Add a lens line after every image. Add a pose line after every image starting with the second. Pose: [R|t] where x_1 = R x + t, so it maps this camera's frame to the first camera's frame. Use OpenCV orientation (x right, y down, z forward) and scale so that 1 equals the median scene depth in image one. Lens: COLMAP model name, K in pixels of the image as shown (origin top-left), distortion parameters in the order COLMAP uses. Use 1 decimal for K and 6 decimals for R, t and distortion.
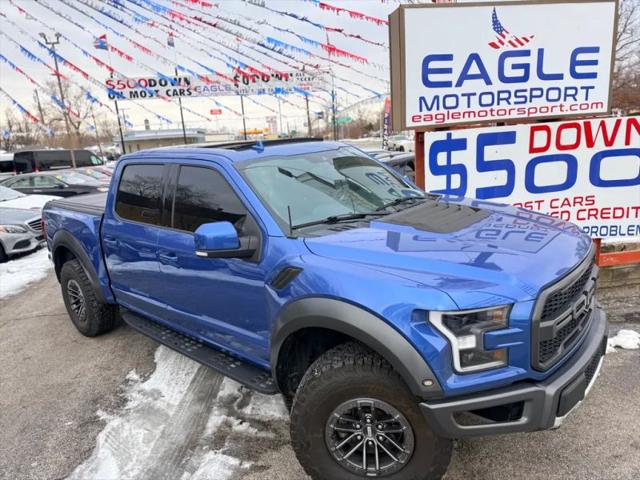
lens RADIAL K [[452.4, 0, 316.7], [0, 452.4, 237.7], [0, 0, 1]] dist [0.007338, -0.005117]
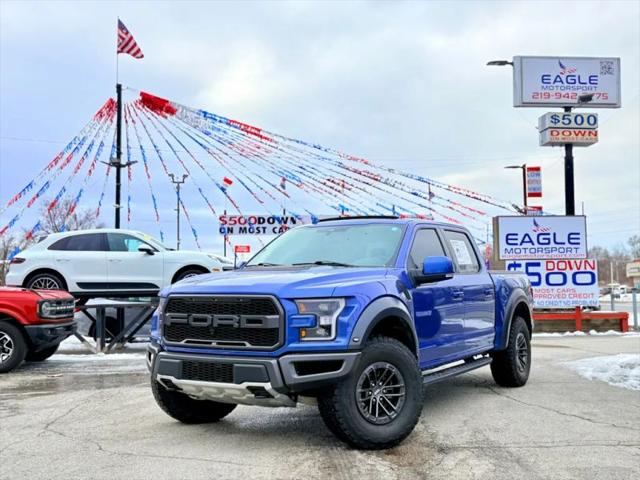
lens RADIAL K [[696.0, 0, 318.9], [0, 696.0, 242.2], [0, 0, 1]] dist [0.211460, -0.479949]
pose [[0.995288, 0.047913, -0.084295, -0.496240], [-0.069981, 0.956716, -0.282484, 0.872232], [0.067112, 0.287052, 0.955561, -2.947197]]
